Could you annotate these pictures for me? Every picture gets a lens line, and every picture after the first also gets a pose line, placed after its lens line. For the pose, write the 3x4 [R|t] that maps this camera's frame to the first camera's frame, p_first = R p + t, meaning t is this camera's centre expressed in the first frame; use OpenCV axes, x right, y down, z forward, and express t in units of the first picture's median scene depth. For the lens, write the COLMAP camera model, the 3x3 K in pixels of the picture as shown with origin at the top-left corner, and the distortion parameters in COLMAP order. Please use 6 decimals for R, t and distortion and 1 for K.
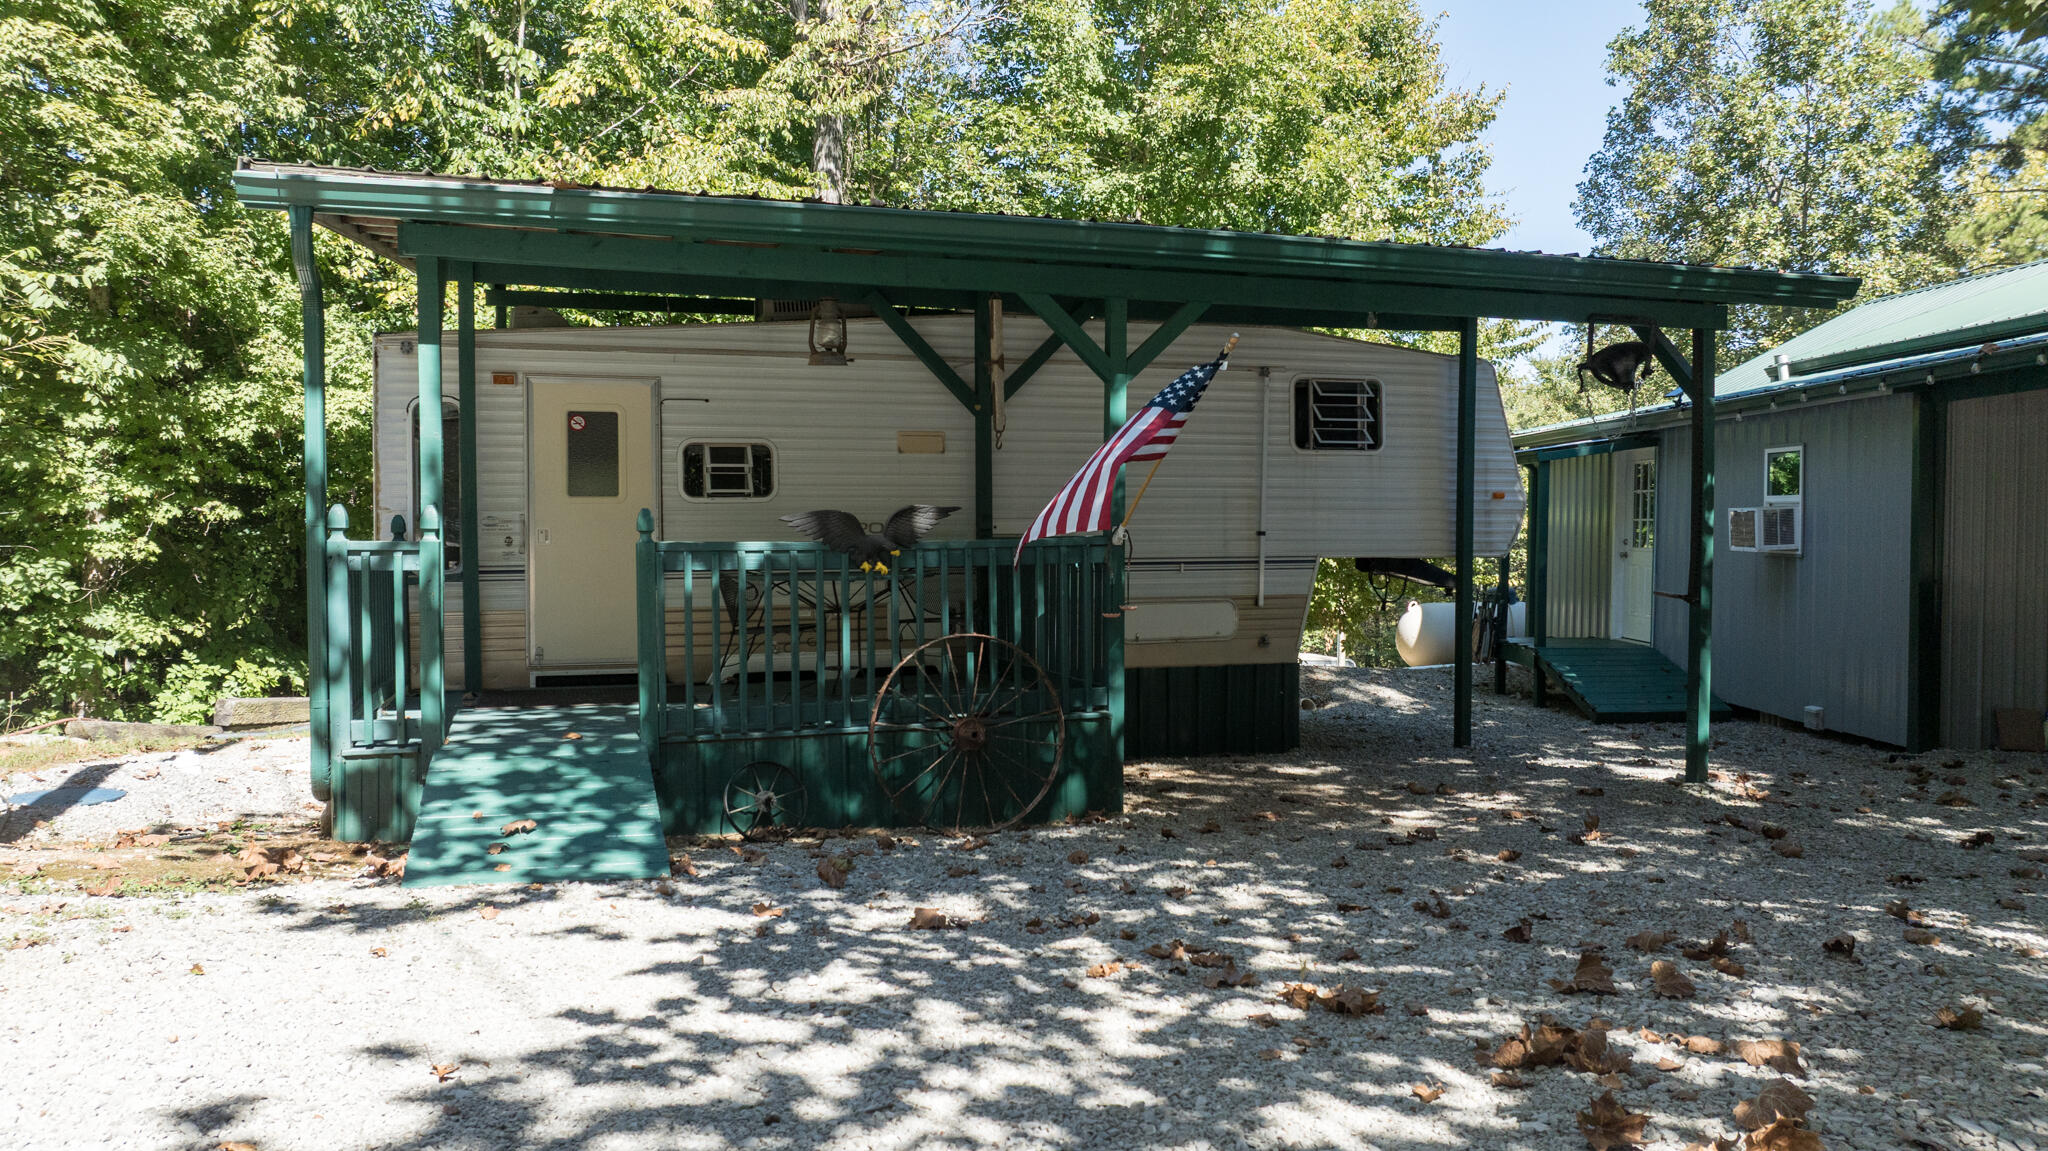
lens RADIAL K [[1447.2, 0, 1028.9], [0, 1447.2, 566.3], [0, 0, 1]] dist [-0.042162, 0.046046]
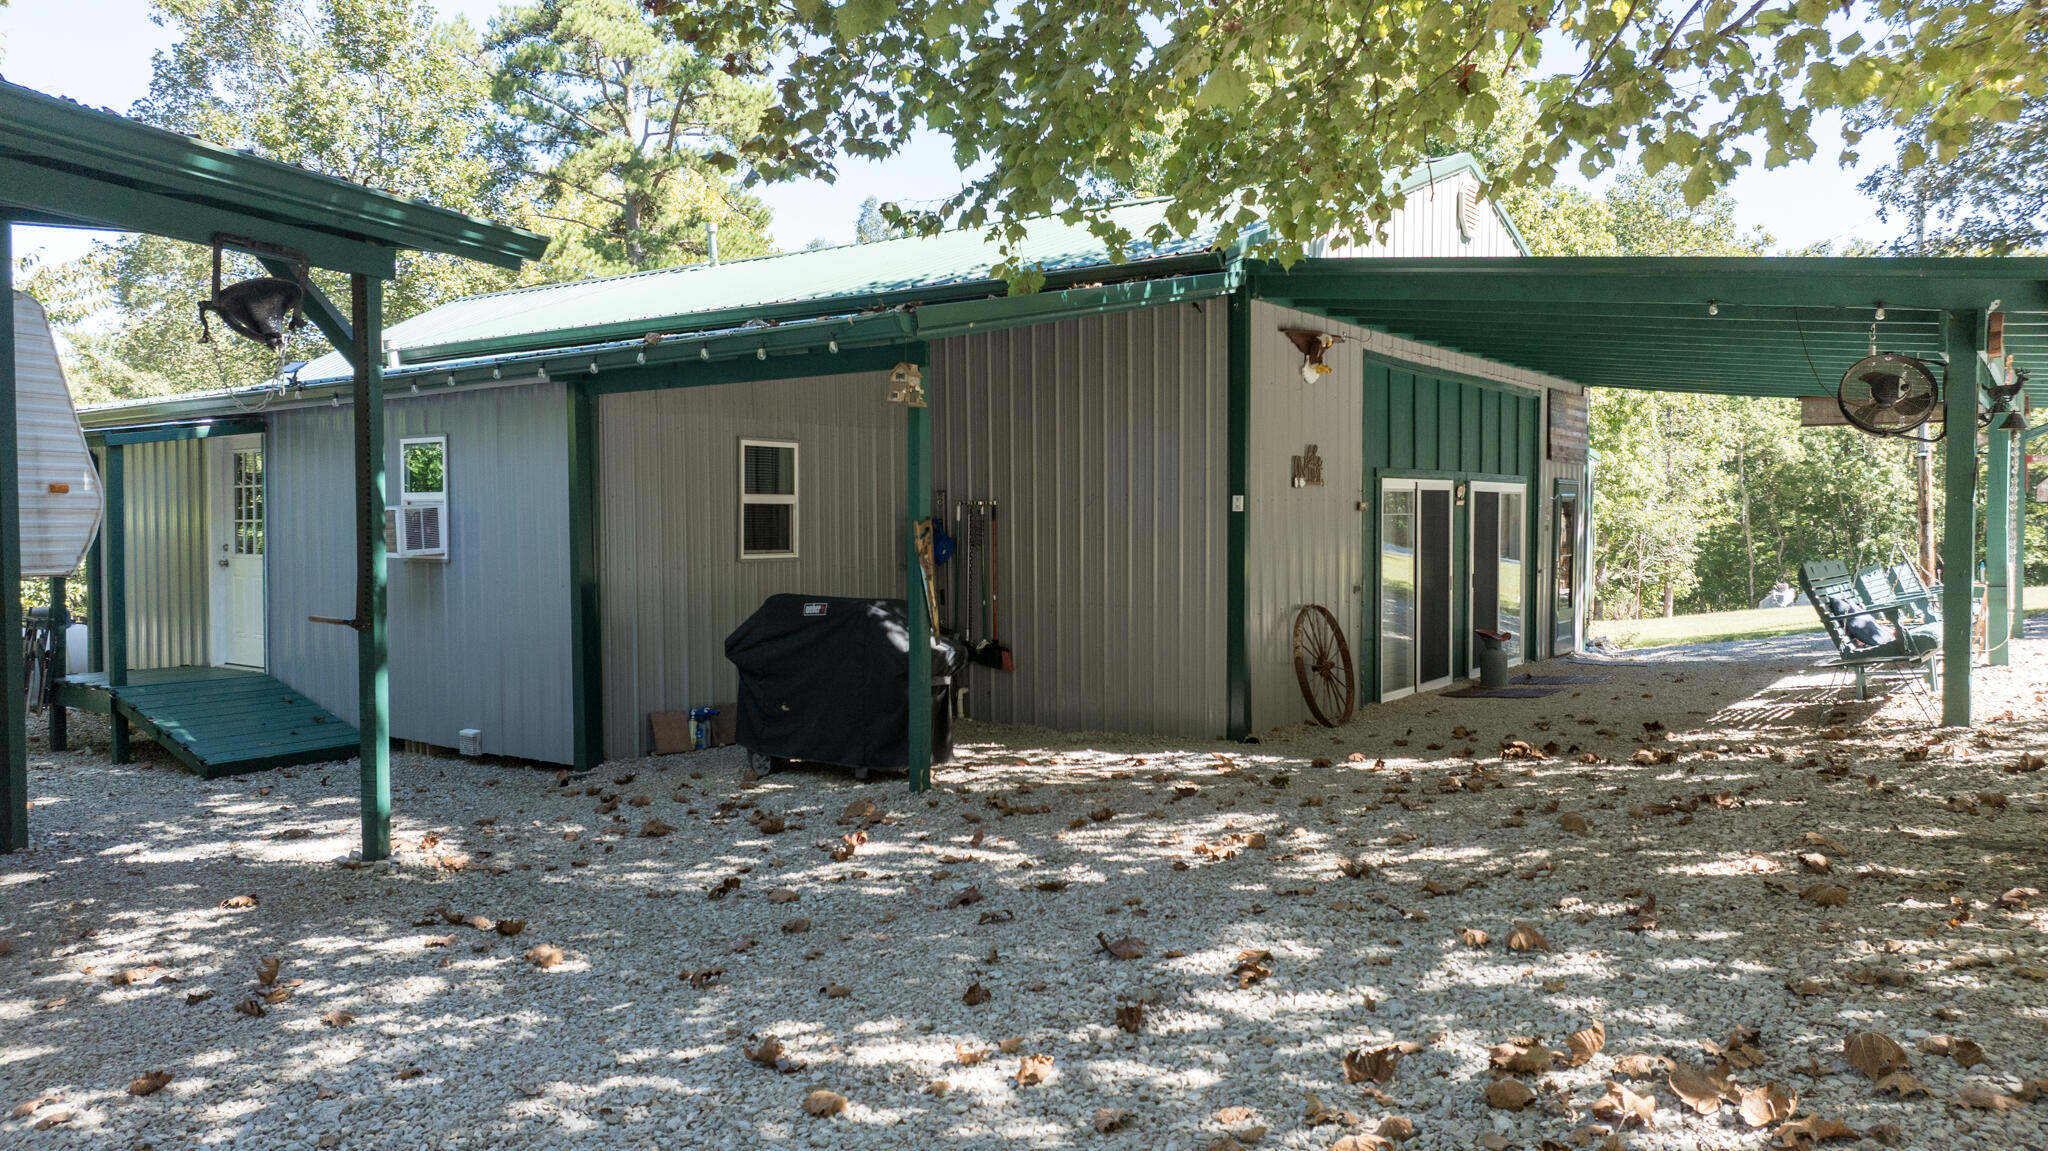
lens RADIAL K [[1447.2, 0, 1028.9], [0, 1447.2, 566.3], [0, 0, 1]] dist [-0.042162, 0.046046]
pose [[0.599398, -0.031237, 0.799842, 0.027641], [0.029869, 0.999415, 0.016648, -0.005288], [-0.799894, 0.013911, 0.599980, 0.118153]]
